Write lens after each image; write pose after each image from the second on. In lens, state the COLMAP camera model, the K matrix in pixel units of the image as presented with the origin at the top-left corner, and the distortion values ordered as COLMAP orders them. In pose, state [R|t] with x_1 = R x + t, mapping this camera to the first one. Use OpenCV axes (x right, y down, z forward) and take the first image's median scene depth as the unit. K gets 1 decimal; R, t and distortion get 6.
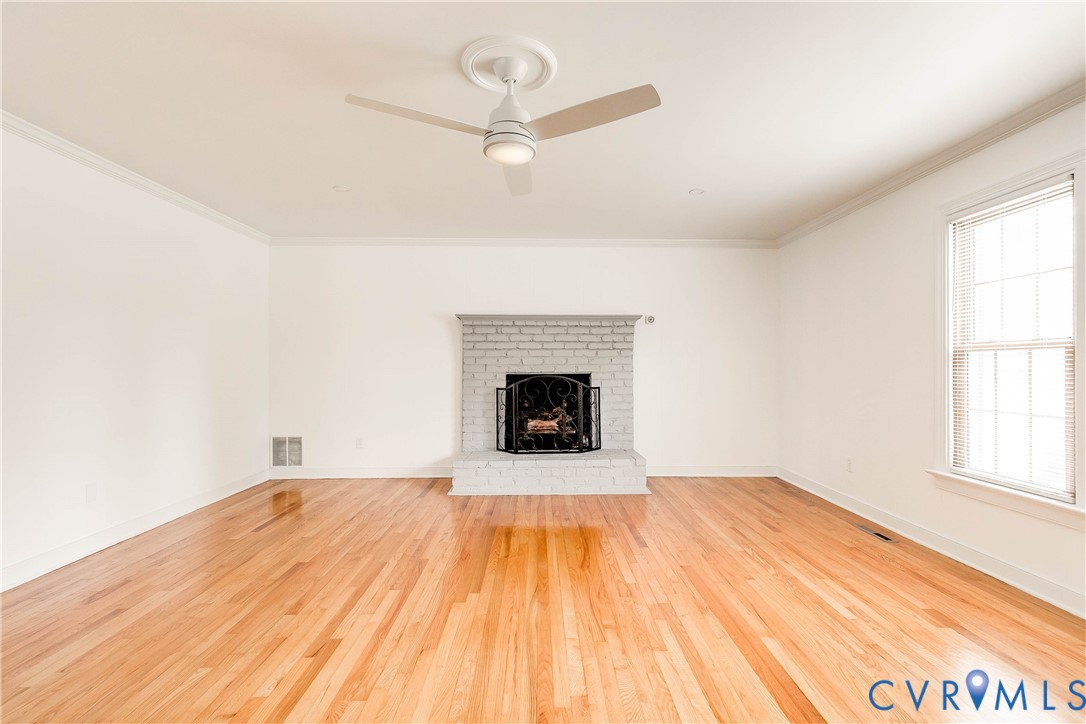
lens RADIAL K [[490.1, 0, 554.7], [0, 490.1, 368.0], [0, 0, 1]] dist [0.009591, -0.000756]
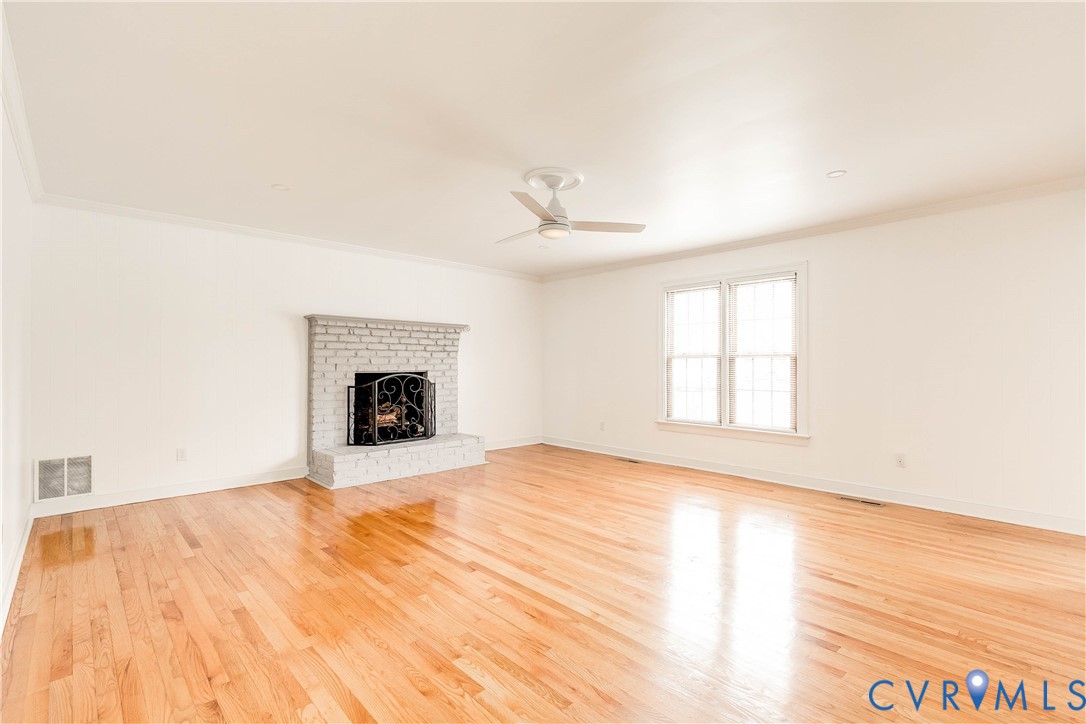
lens RADIAL K [[490.1, 0, 554.7], [0, 490.1, 368.0], [0, 0, 1]] dist [0.009591, -0.000756]
pose [[0.737293, -0.002576, 0.675568, -0.502889], [0.001513, 0.999997, 0.002162, 0.000215], [-0.675571, -0.000571, 0.737295, -0.077096]]
